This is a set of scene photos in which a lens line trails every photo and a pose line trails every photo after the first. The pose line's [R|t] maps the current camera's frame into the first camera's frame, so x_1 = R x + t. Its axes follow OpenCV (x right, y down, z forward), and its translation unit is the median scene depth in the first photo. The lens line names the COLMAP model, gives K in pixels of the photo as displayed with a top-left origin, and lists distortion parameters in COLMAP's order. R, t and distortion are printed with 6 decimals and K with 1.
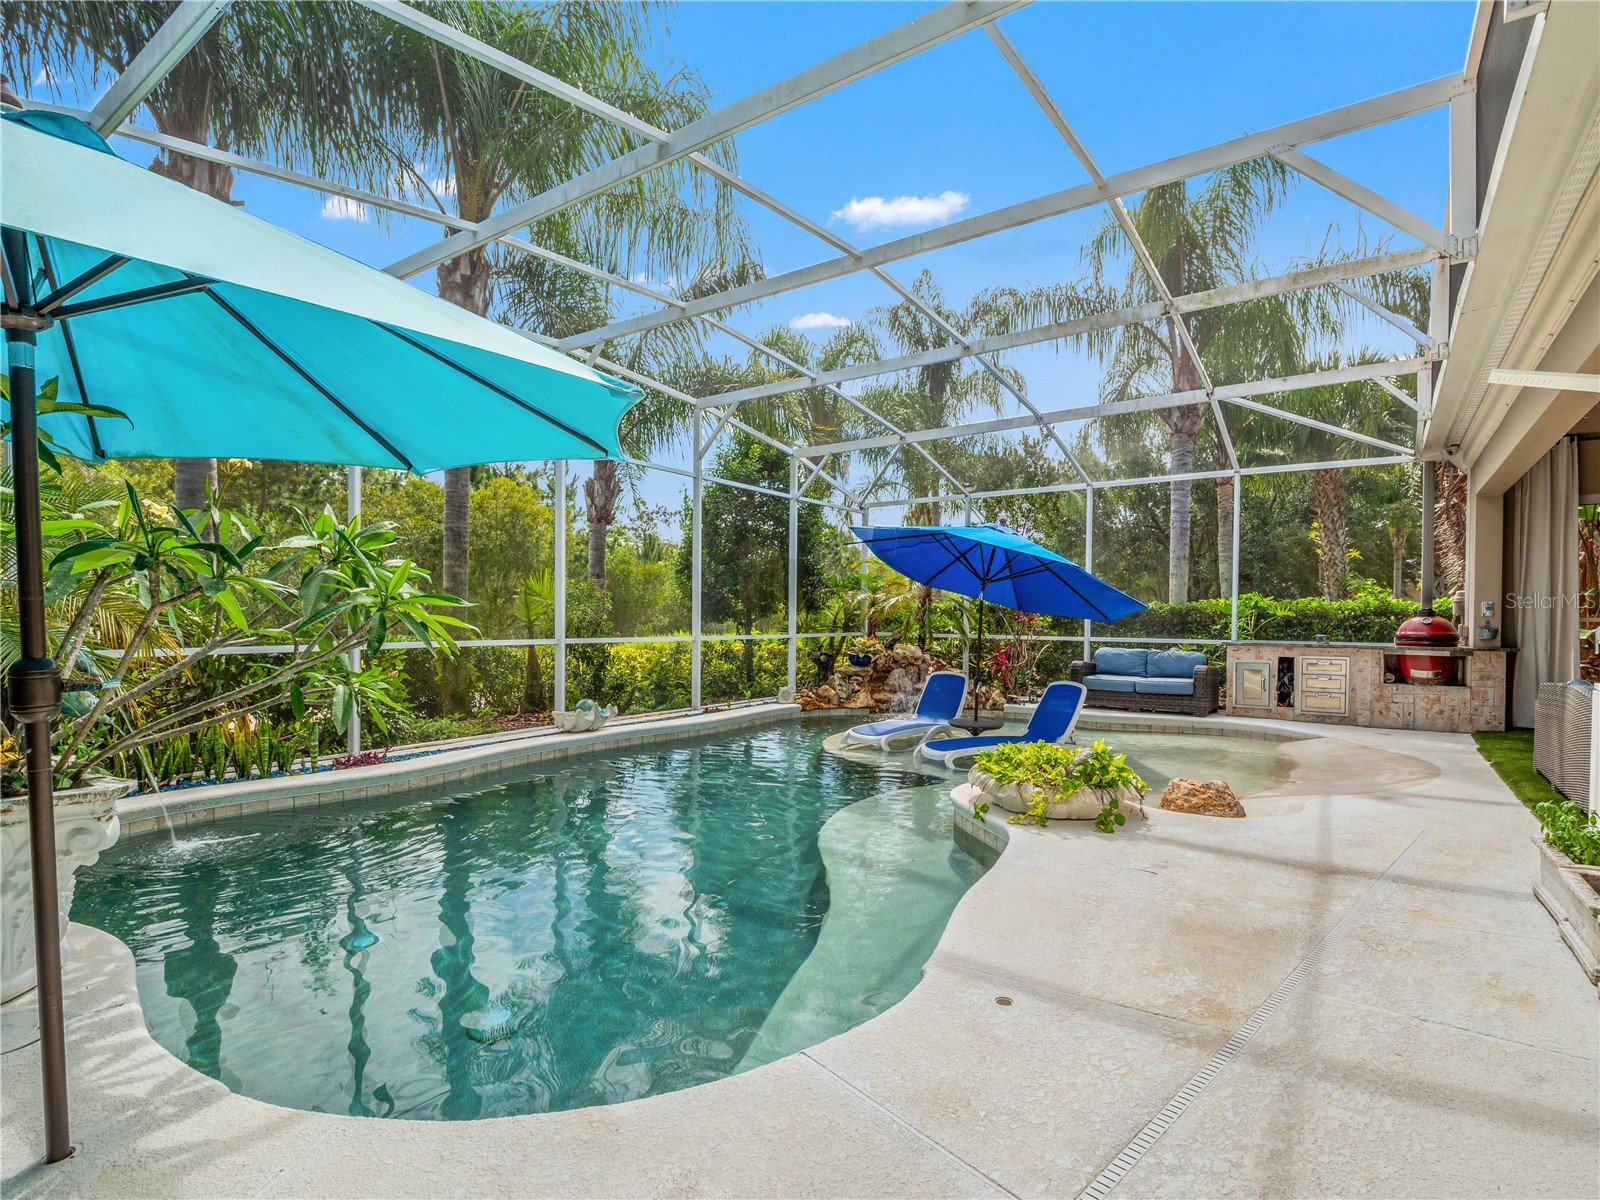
lens RADIAL K [[780.4, 0, 825.5], [0, 780.4, 629.5], [0, 0, 1]] dist [-0.009071, -0.003919]
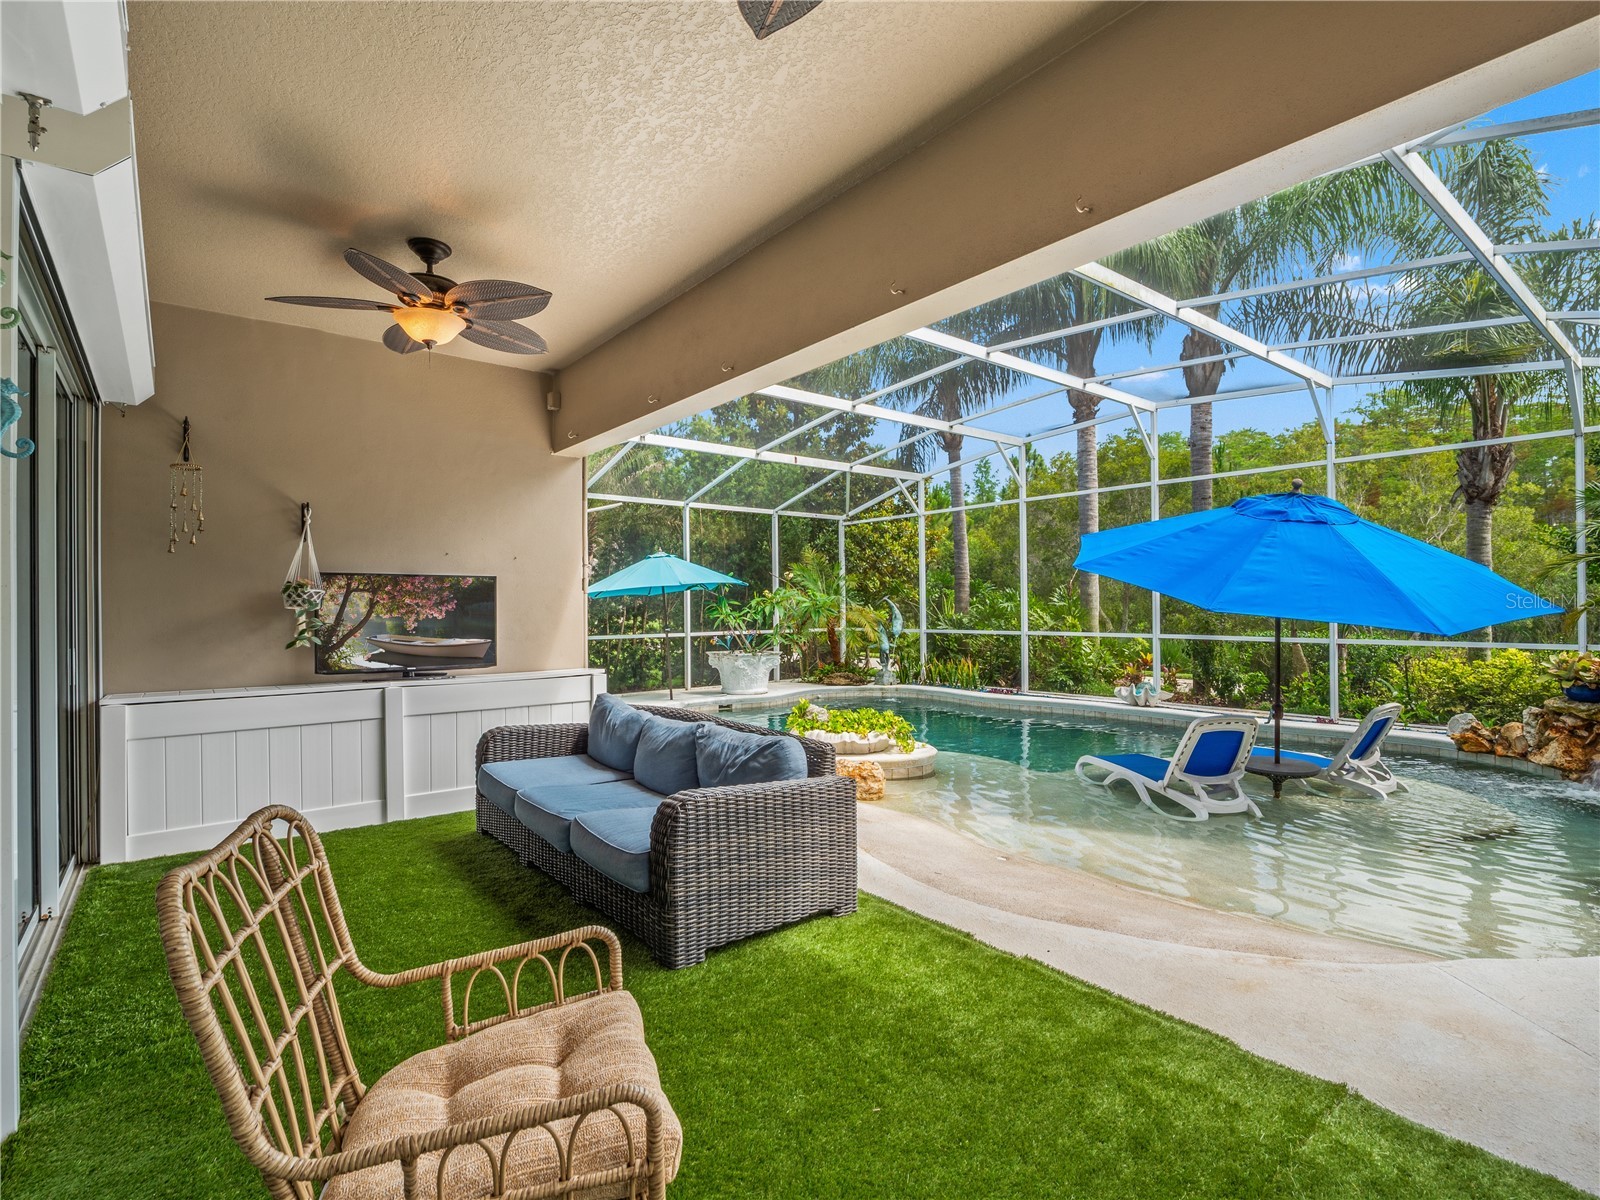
lens RADIAL K [[780.4, 0, 812.2], [0, 780.4, 602.3], [0, 0, 1]] dist [-0.009071, -0.003919]
pose [[-0.269841, -0.006276, -0.962884, 0.819562], [-0.006185, 0.999969, -0.004785, -0.024562], [0.962885, 0.004664, -0.269871, 0.616210]]
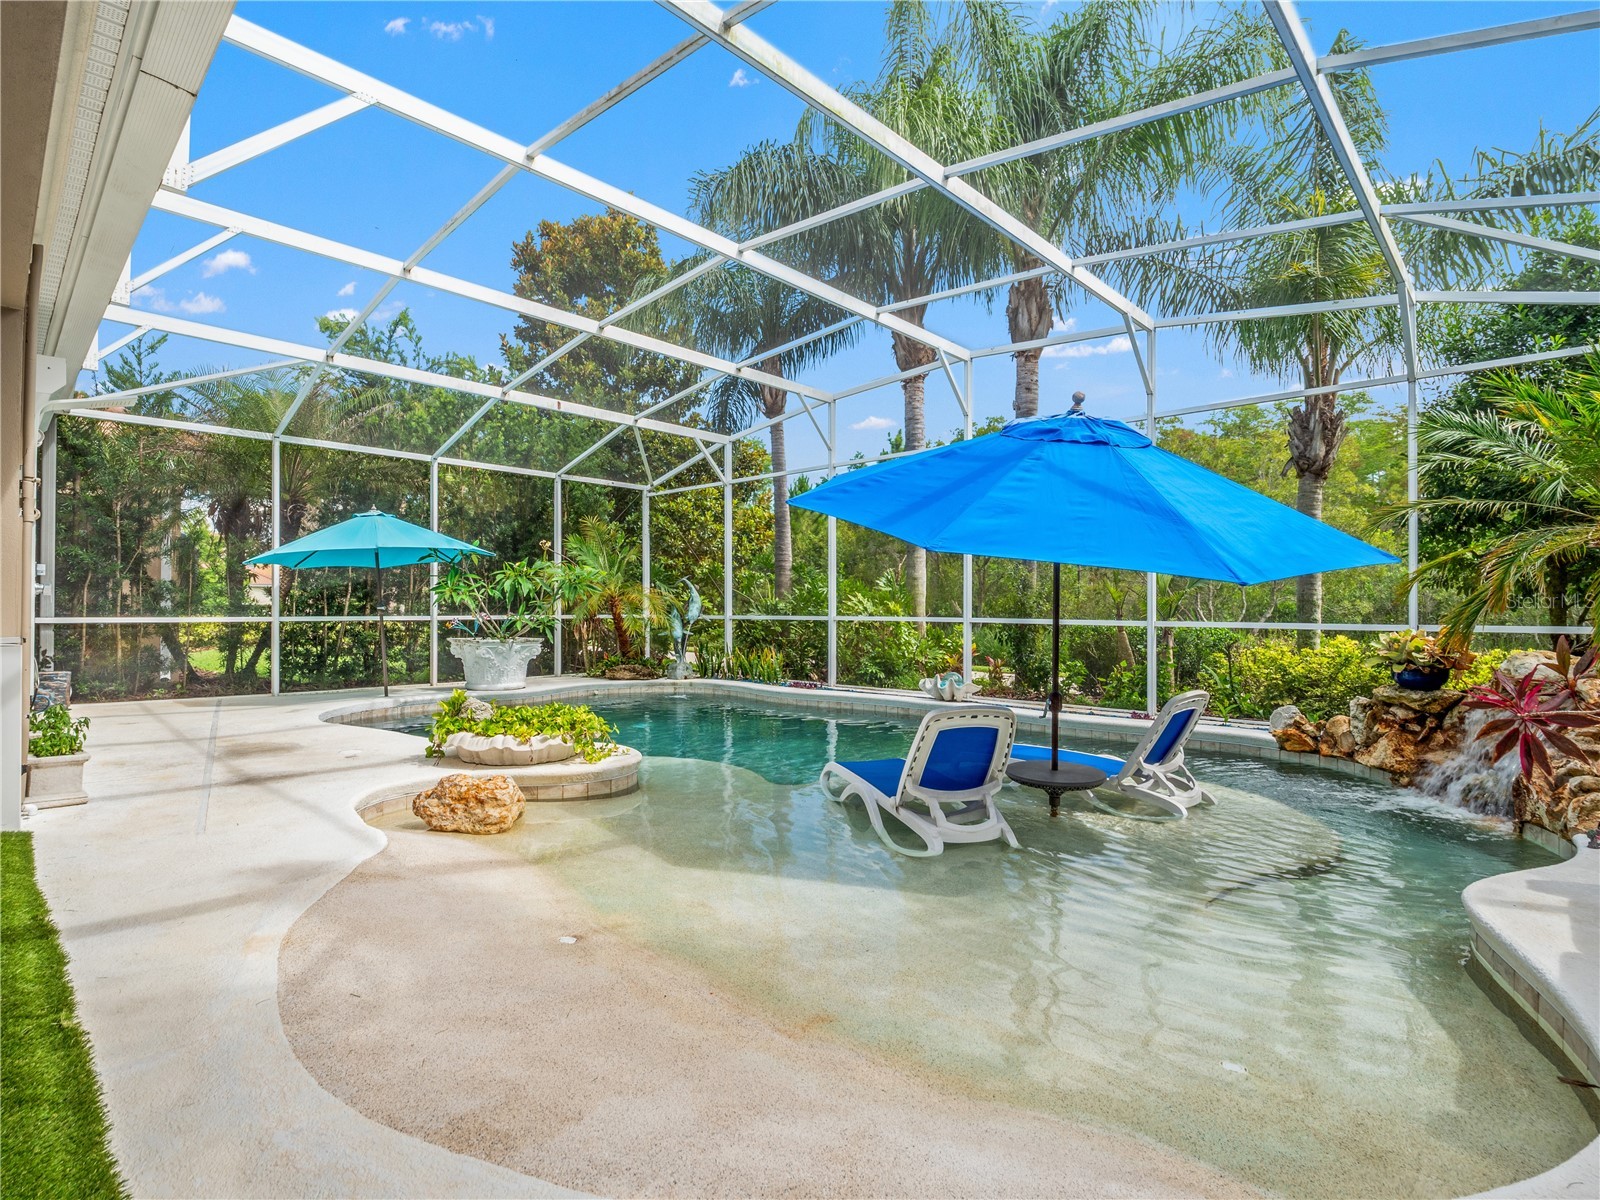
lens RADIAL K [[780.4, 0, 817.4], [0, 780.4, 604.9], [0, 0, 1]] dist [-0.009071, -0.003919]
pose [[-0.133666, -0.008995, -0.990986, 0.618564], [-0.017448, 0.999825, -0.006722, 0.003032], [0.990873, 0.016392, -0.133800, 0.720879]]
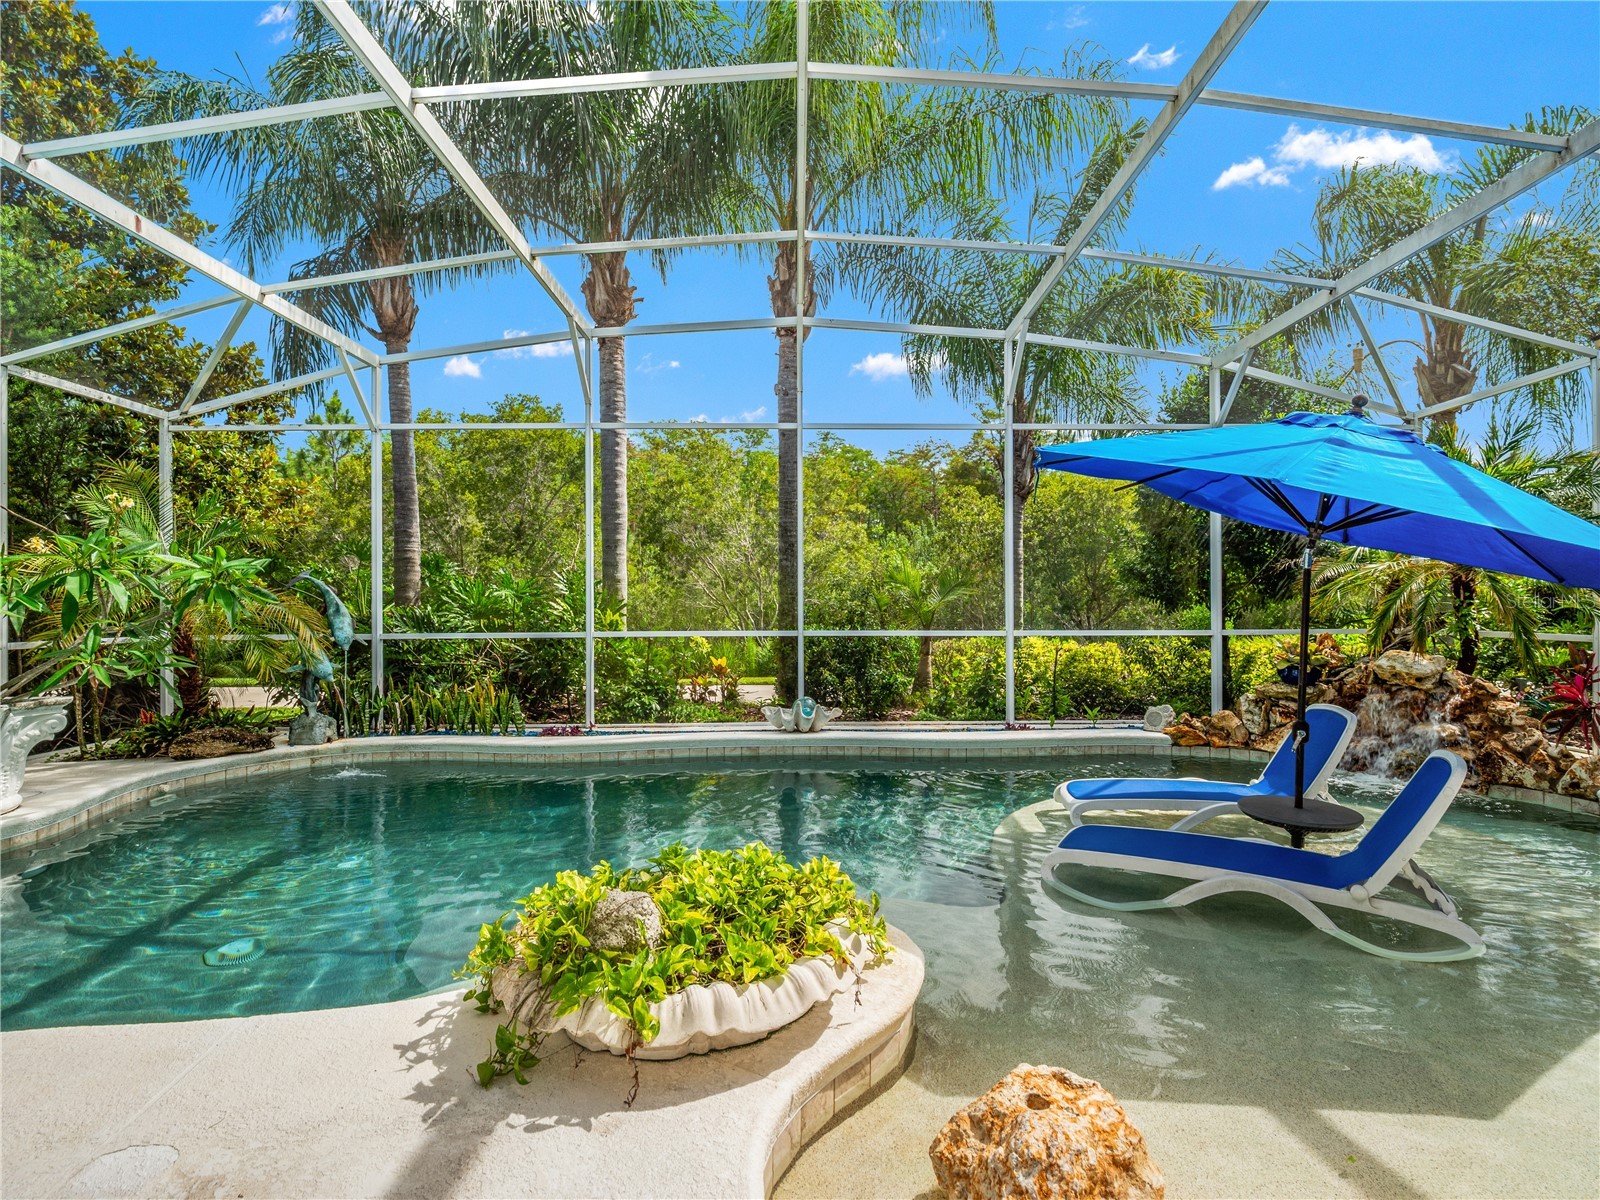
lens RADIAL K [[780.4, 0, 794.3], [0, 780.4, 603.0], [0, 0, 1]] dist [-0.009071, -0.003919]
pose [[0.564972, -0.011911, -0.825024, 0.336901], [-0.002519, 0.999866, -0.016161, -0.005191], [0.825107, 0.011209, 0.564866, 0.355947]]
